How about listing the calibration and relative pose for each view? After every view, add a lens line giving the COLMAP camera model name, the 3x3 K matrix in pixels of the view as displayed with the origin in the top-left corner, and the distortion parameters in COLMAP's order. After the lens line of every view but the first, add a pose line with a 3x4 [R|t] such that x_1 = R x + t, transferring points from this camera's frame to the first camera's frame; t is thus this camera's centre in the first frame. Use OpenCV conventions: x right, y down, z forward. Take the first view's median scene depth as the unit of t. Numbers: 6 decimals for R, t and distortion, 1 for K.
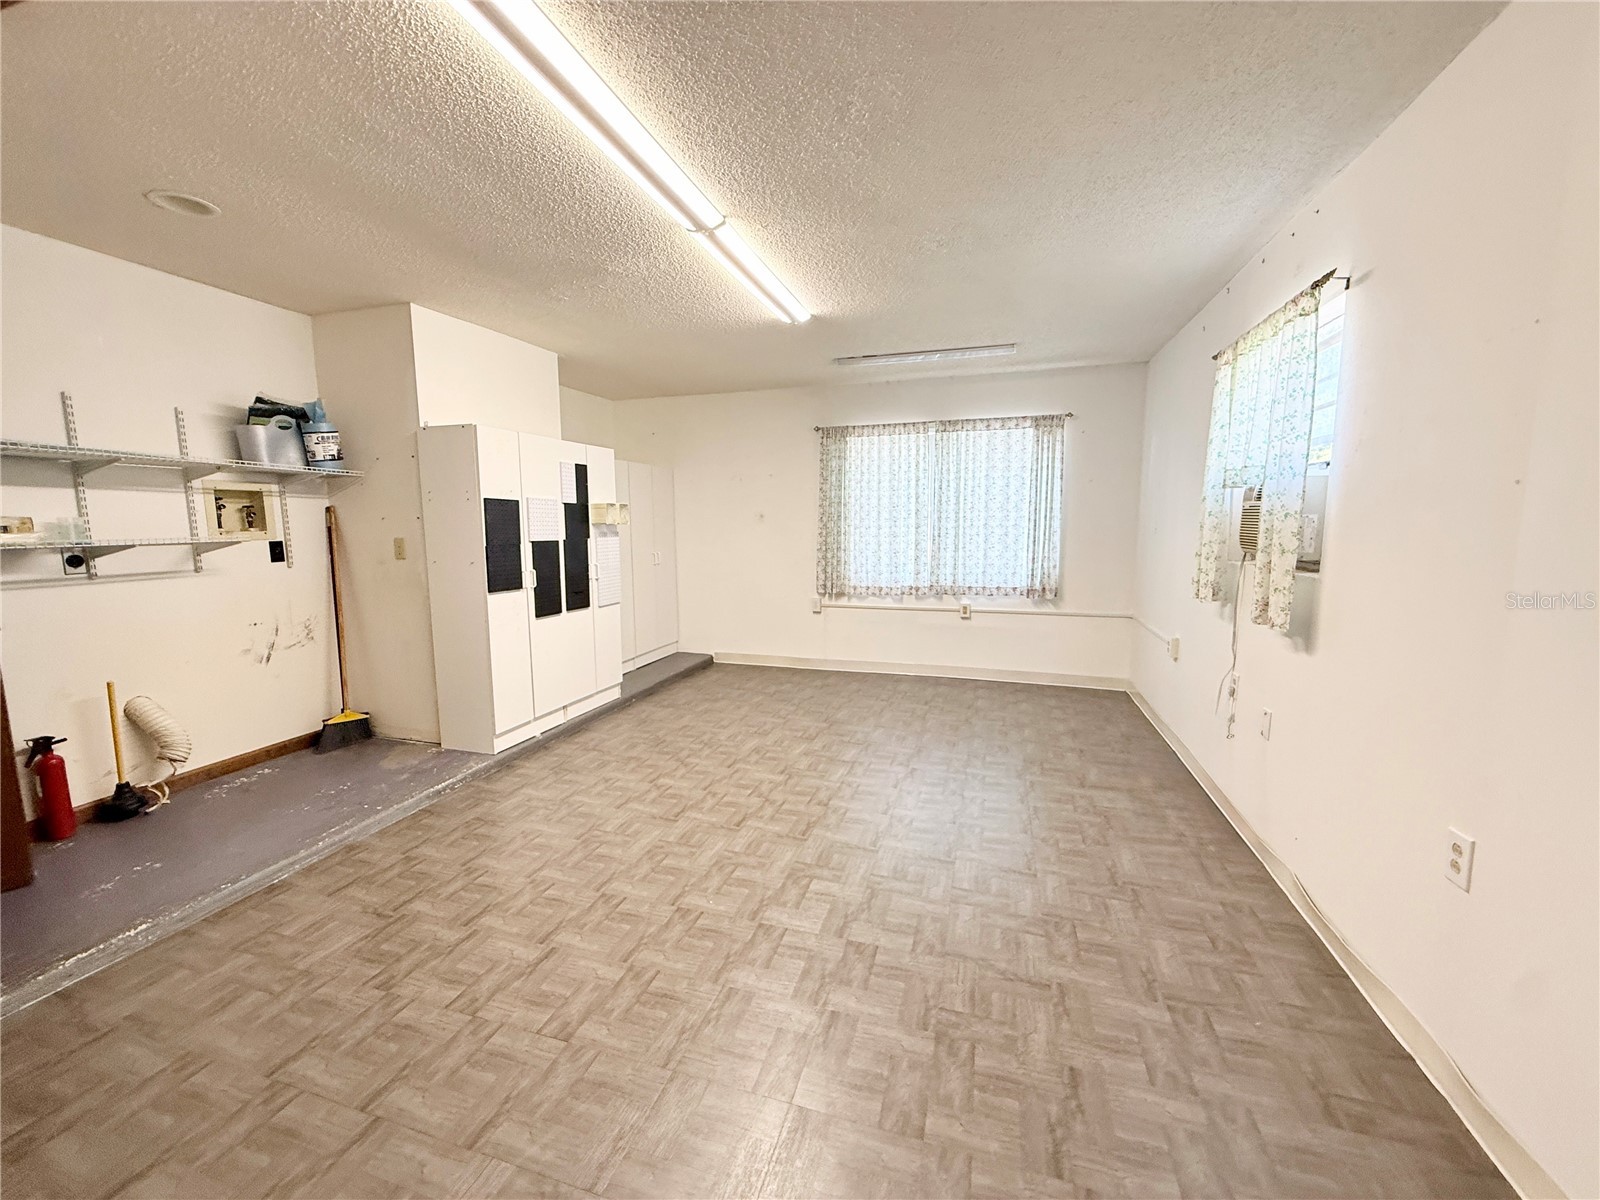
lens RADIAL K [[640.4, 0, 797.3], [0, 640.4, 604.2], [0, 0, 1]] dist [0.000263, -0.000205]
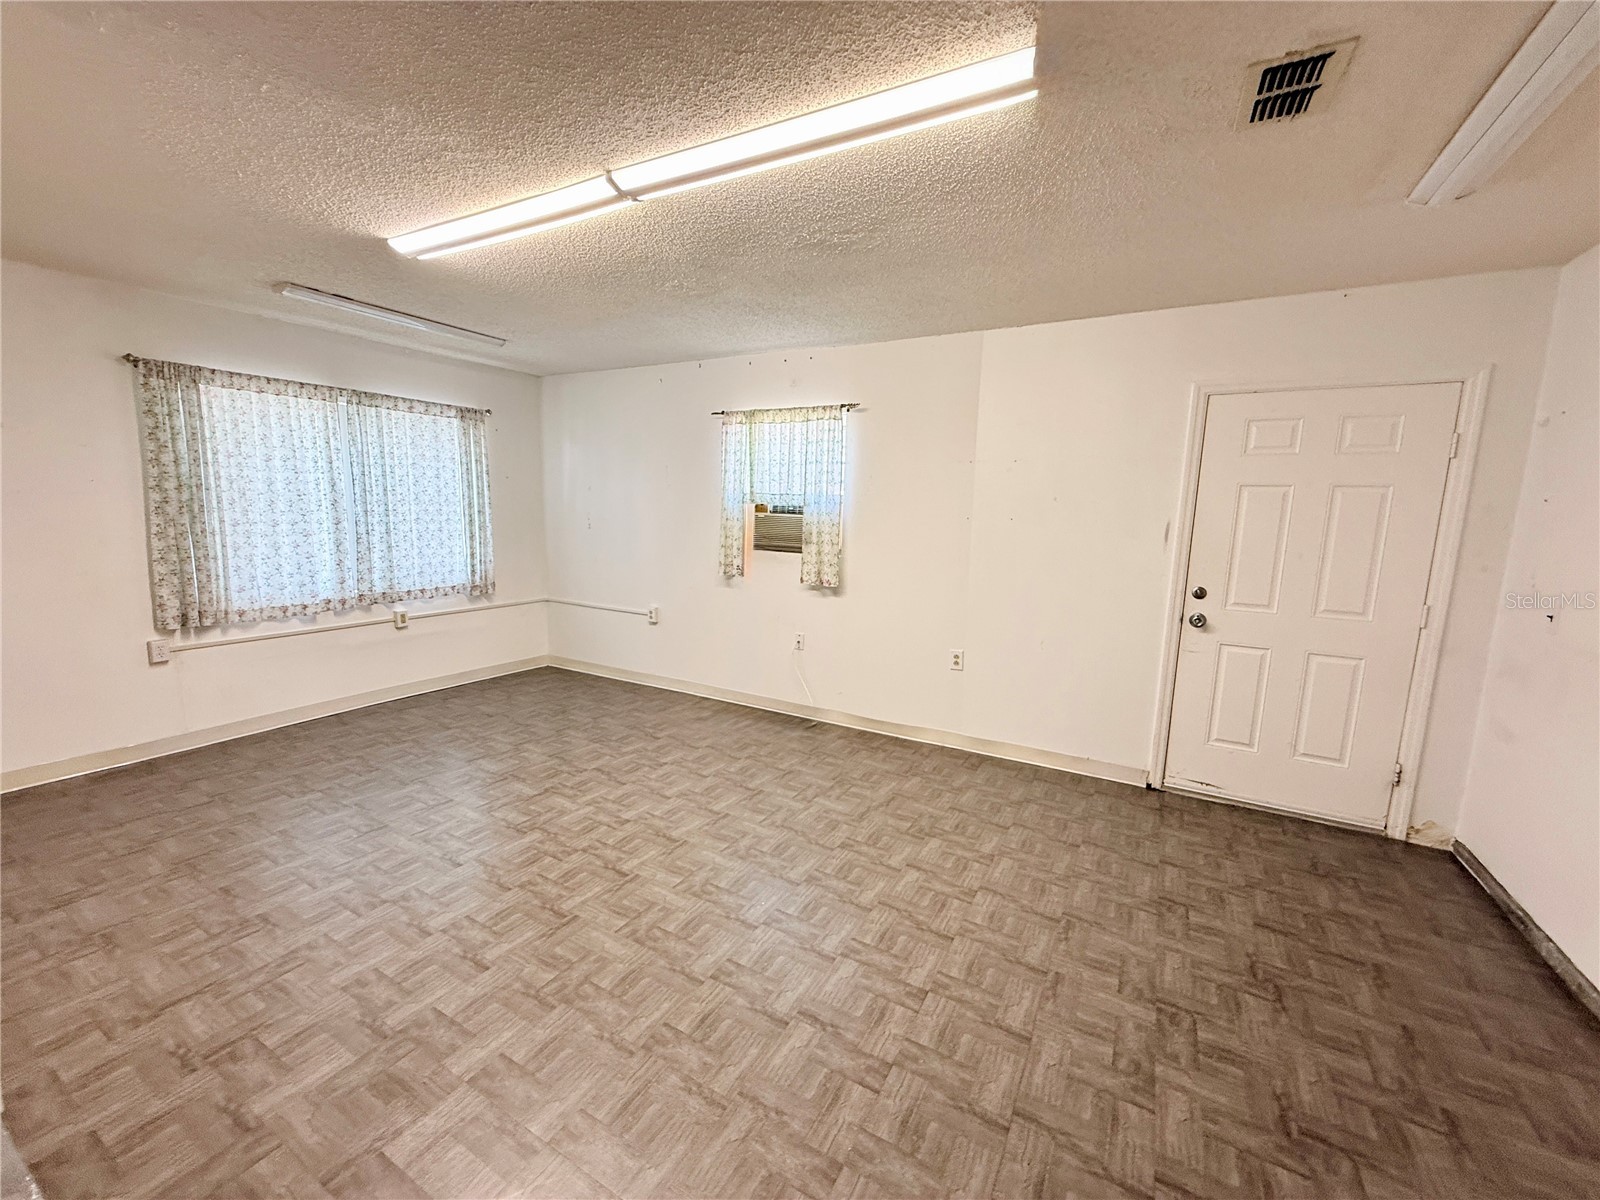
lens RADIAL K [[640.4, 0, 797.3], [0, 640.4, 604.2], [0, 0, 1]] dist [0.000263, -0.000205]
pose [[0.209912, -0.136097, 0.968202, -0.483358], [0.099426, 0.988102, 0.117338, -0.061248], [-0.972652, 0.071633, 0.220946, 0.306718]]
